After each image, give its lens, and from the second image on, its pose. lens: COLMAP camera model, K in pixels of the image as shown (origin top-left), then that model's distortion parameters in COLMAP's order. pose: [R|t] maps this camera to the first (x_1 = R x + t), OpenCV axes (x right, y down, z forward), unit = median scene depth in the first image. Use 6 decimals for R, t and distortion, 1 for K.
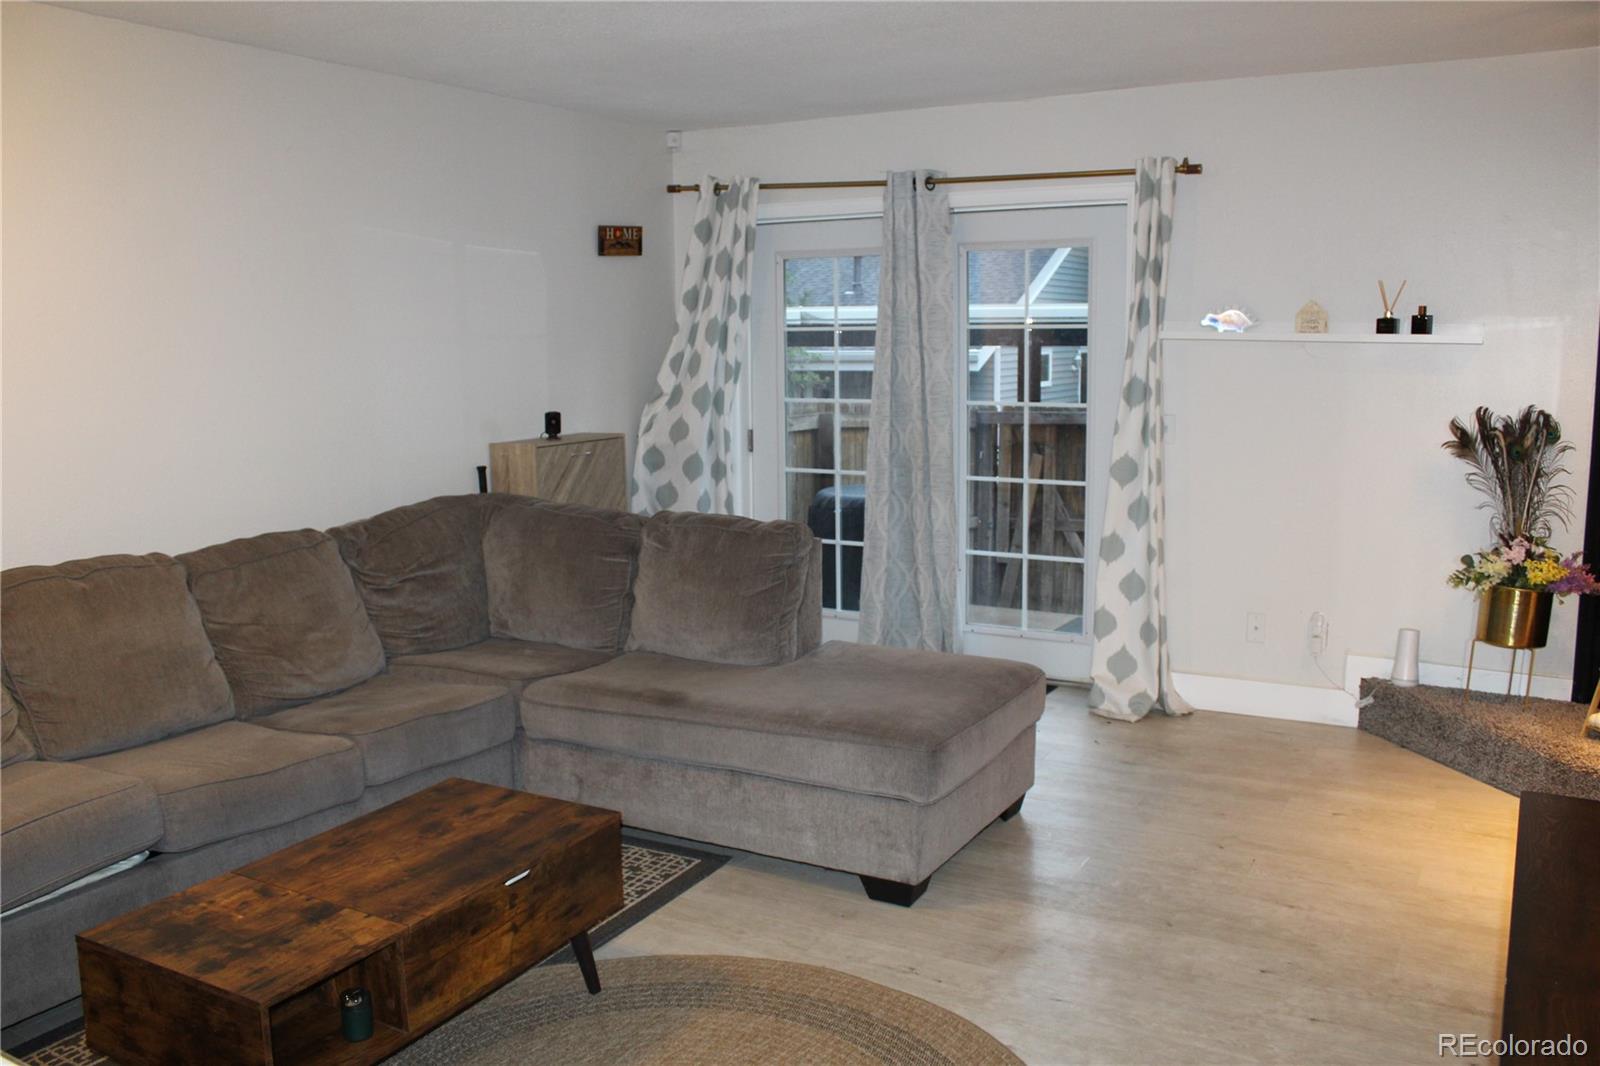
lens RADIAL K [[1322.6, 0, 798.5], [0, 1322.6, 517.3], [0, 0, 1]] dist [-0.153583, 0.122988]
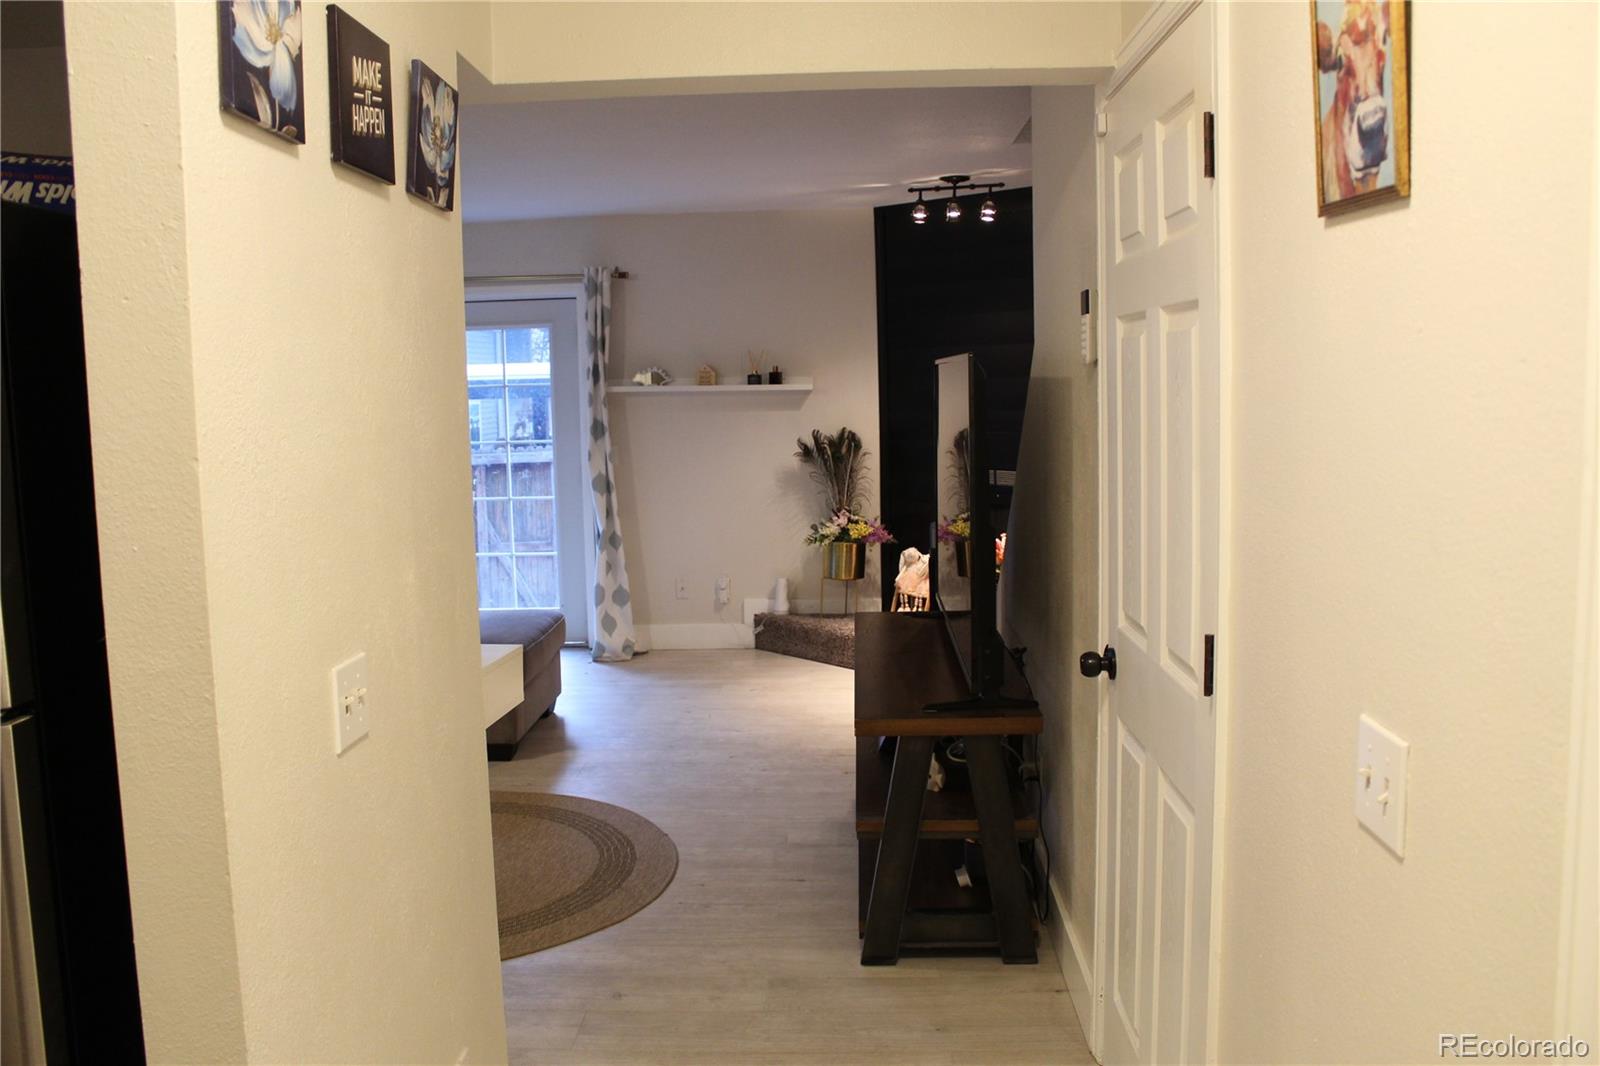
lens RADIAL K [[1322.6, 0, 798.5], [0, 1322.6, 517.3], [0, 0, 1]] dist [-0.153583, 0.122988]
pose [[0.884209, -0.057987, 0.463479, -0.242156], [0.076071, 0.996894, -0.020402, 0.052611], [-0.460856, 0.053297, 0.885873, -0.423332]]
